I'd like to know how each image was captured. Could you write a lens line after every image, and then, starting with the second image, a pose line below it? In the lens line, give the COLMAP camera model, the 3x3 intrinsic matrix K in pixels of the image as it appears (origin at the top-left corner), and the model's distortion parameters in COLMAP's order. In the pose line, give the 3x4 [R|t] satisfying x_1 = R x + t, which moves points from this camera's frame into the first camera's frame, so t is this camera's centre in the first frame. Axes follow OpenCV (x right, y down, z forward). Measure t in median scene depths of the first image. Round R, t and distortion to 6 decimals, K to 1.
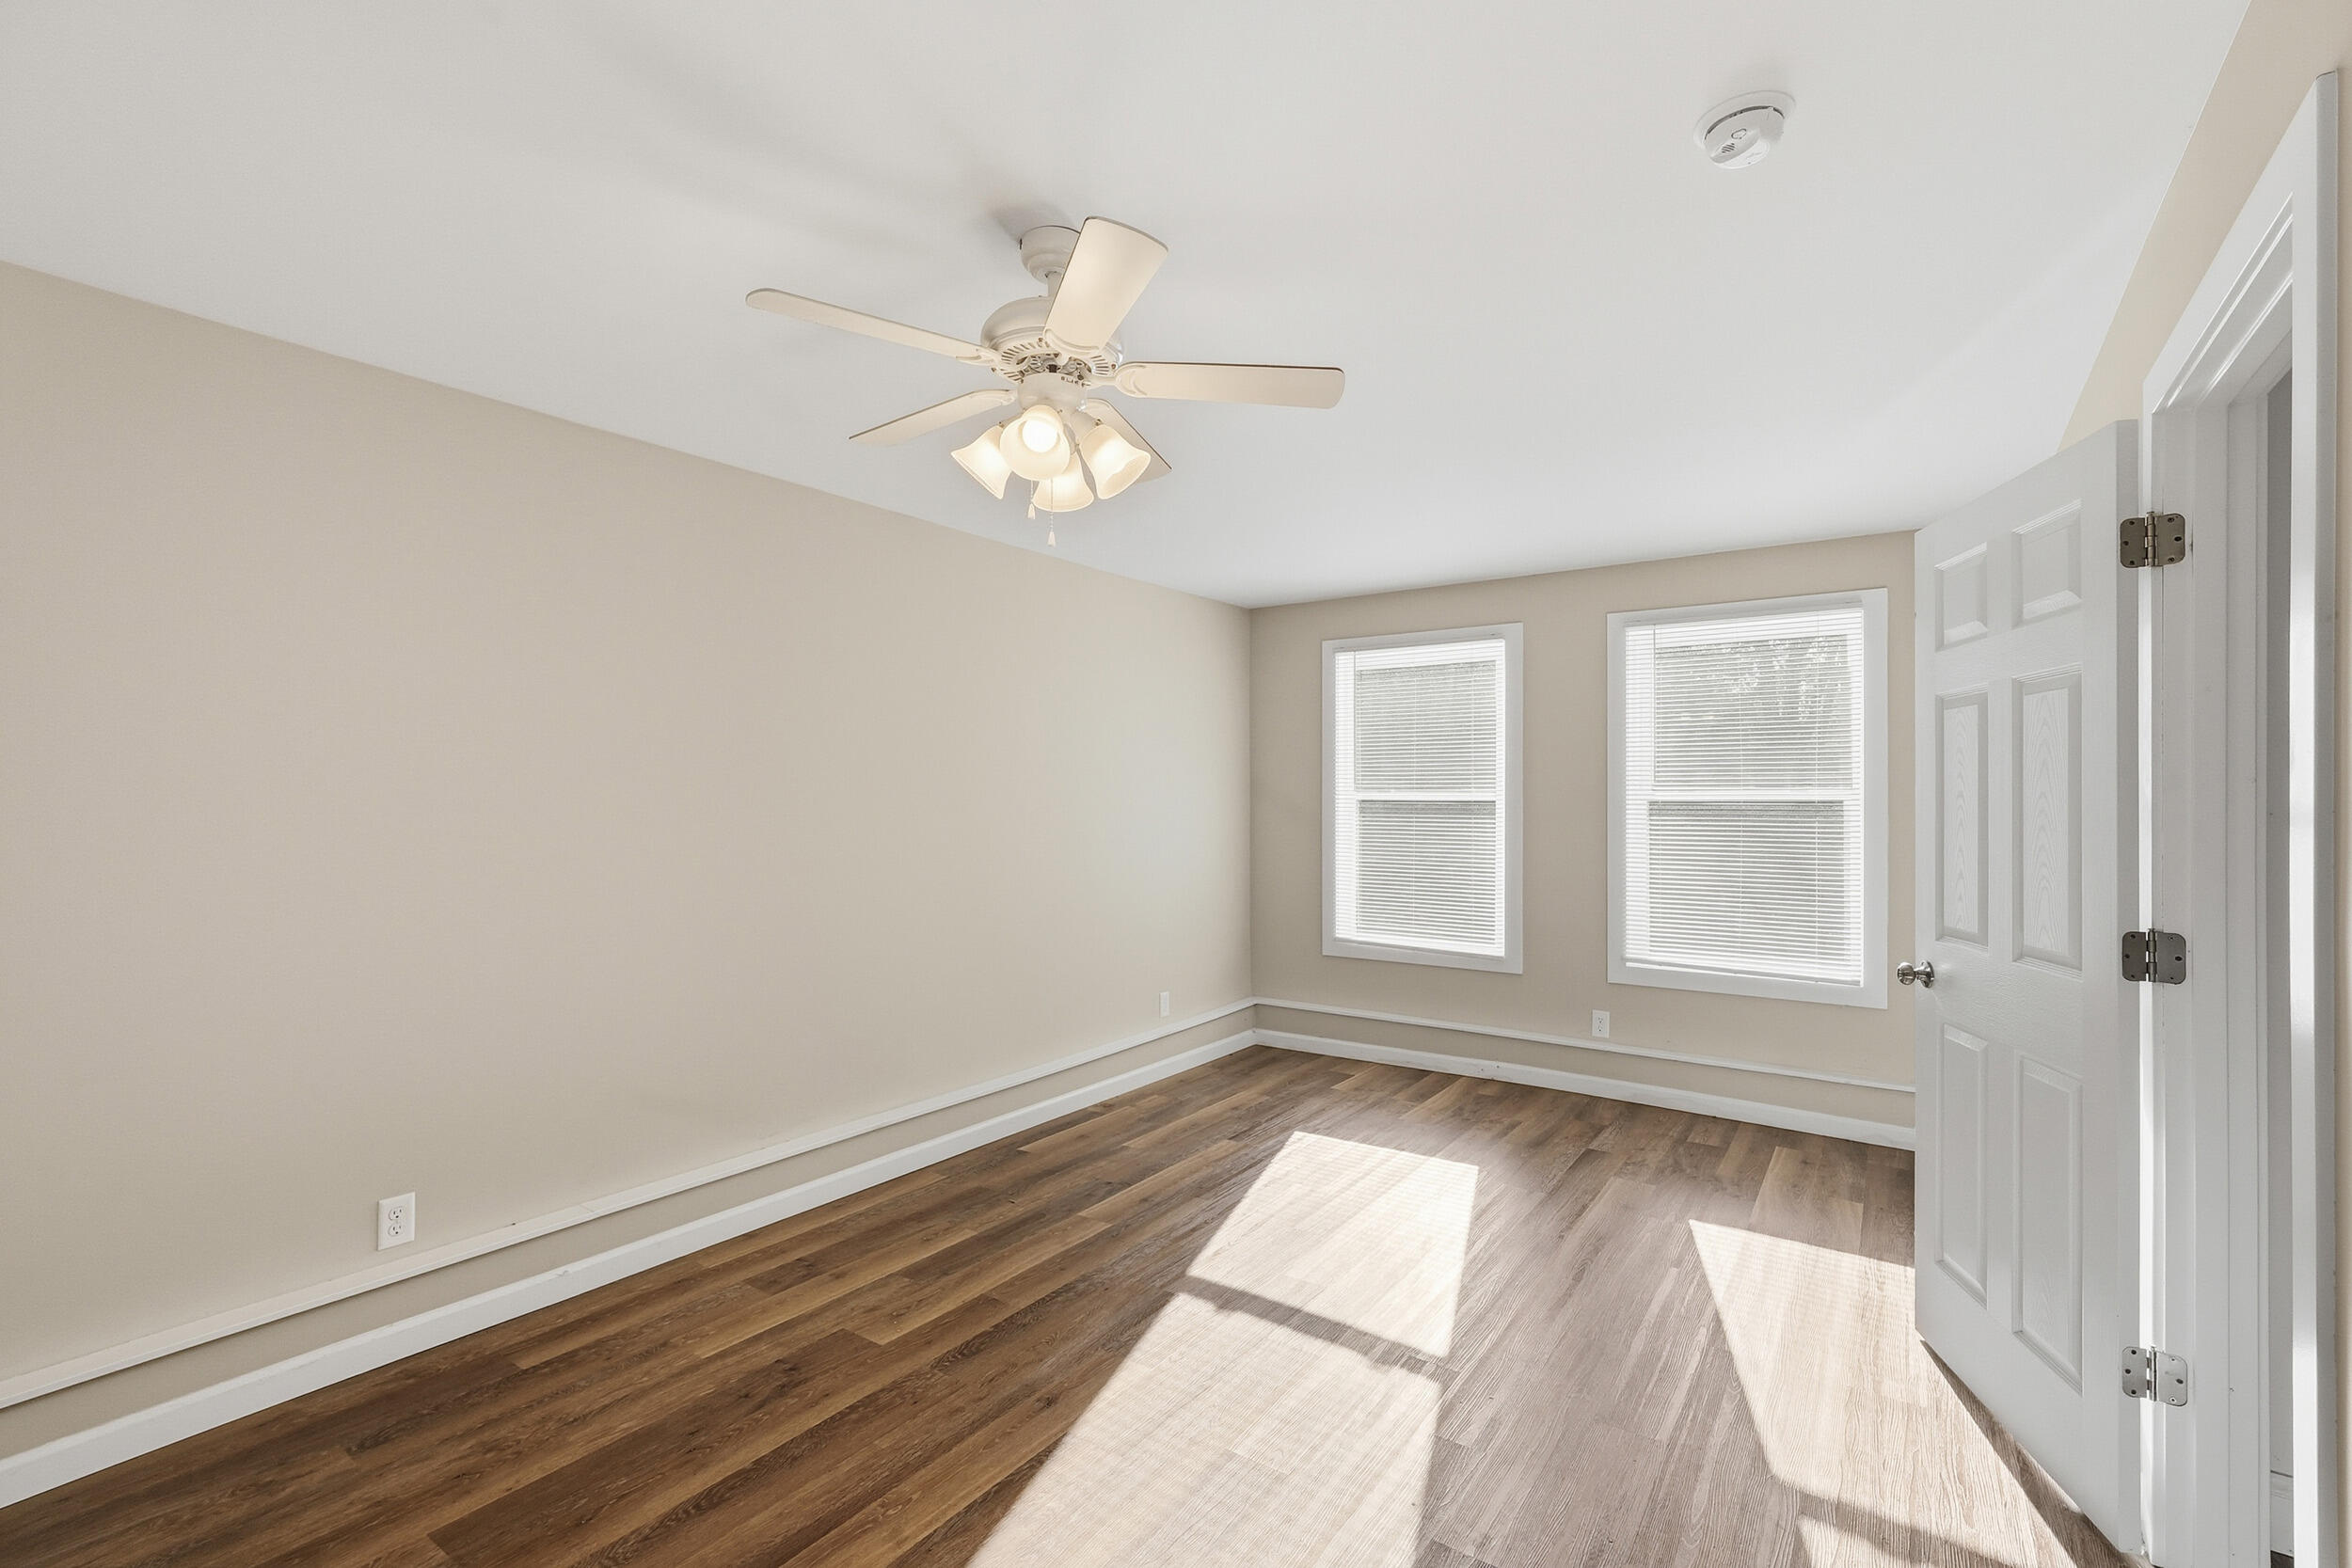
lens RADIAL K [[1069.1, 0, 1167.2], [0, 1069.1, 799.9], [0, 0, 1]] dist [-0.003844, 0.000045]
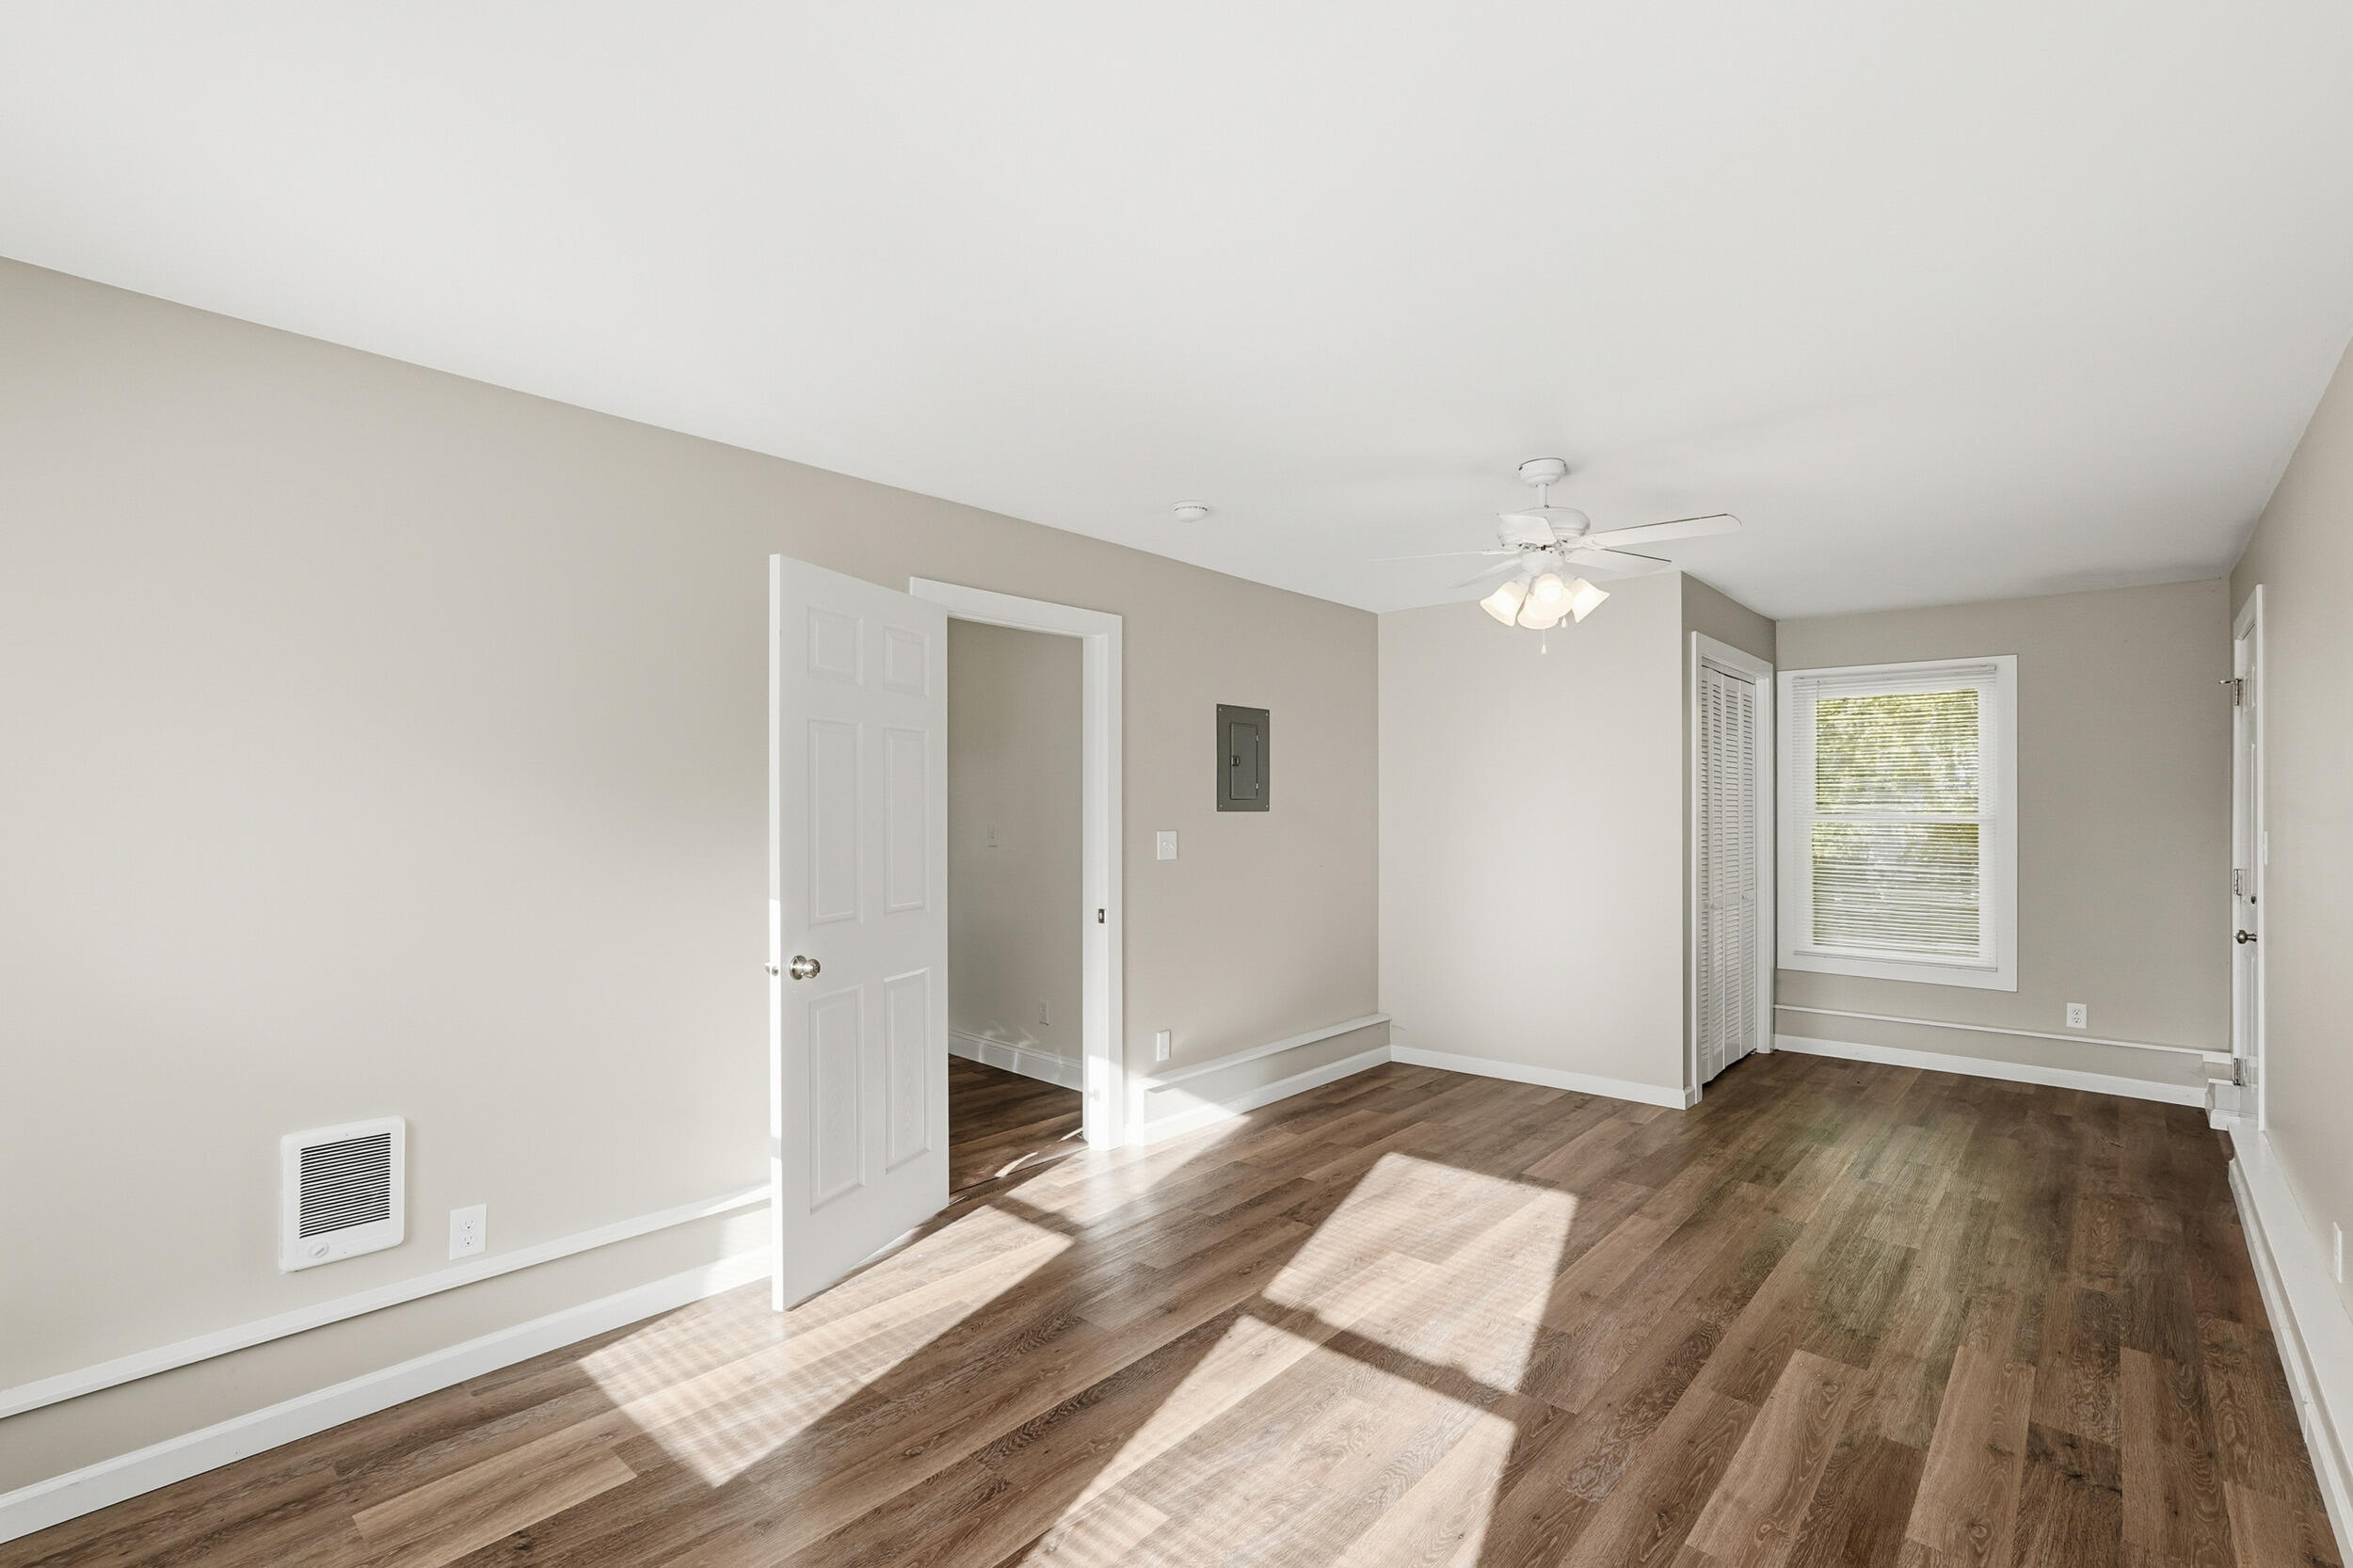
lens RADIAL K [[1069.7, 0, 1167.7], [0, 1069.7, 799.9], [0, 0, 1]] dist [-0.003844, 0.000045]
pose [[-0.992962, -0.002155, 0.118412, 0.191148], [-0.003067, 0.999967, -0.007515, 0.001147], [-0.118391, -0.007825, -0.992936, 1.935458]]
